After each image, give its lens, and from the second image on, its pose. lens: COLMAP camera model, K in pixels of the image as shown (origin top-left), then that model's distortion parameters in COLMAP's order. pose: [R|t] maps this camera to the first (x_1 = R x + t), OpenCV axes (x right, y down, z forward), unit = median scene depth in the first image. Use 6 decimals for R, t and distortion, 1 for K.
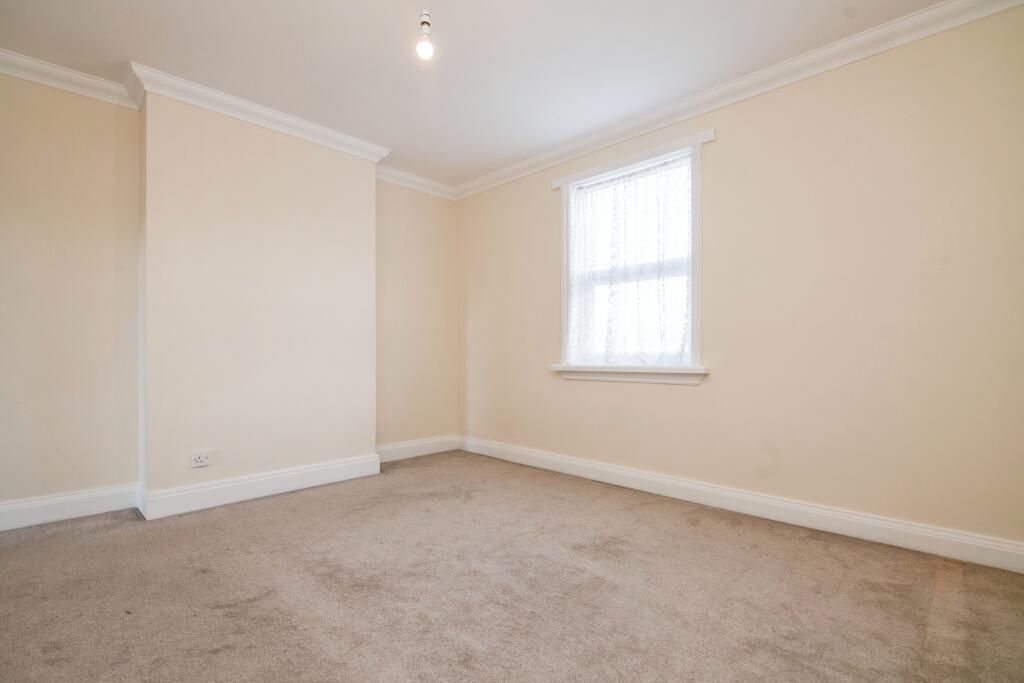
lens RADIAL K [[478.2, 0, 511.5], [0, 478.2, 357.2], [0, 0, 1]] dist [-0.019558, 0.000024]
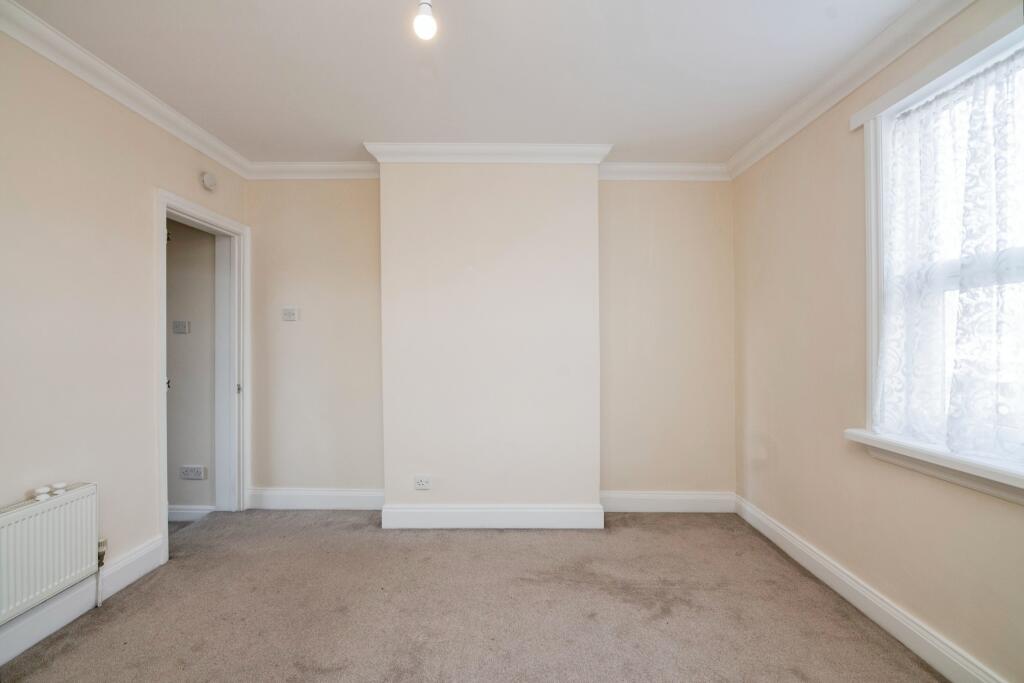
lens RADIAL K [[471.1, 0, 512.0], [0, 471.1, 341.5], [0, 0, 1]] dist [-0.015716, 0.000021]
pose [[0.698005, 0.006017, -0.716067, 0.225273], [-0.010502, 0.999943, -0.001835, -0.093912], [0.716015, 0.008800, 0.698029, 0.325348]]
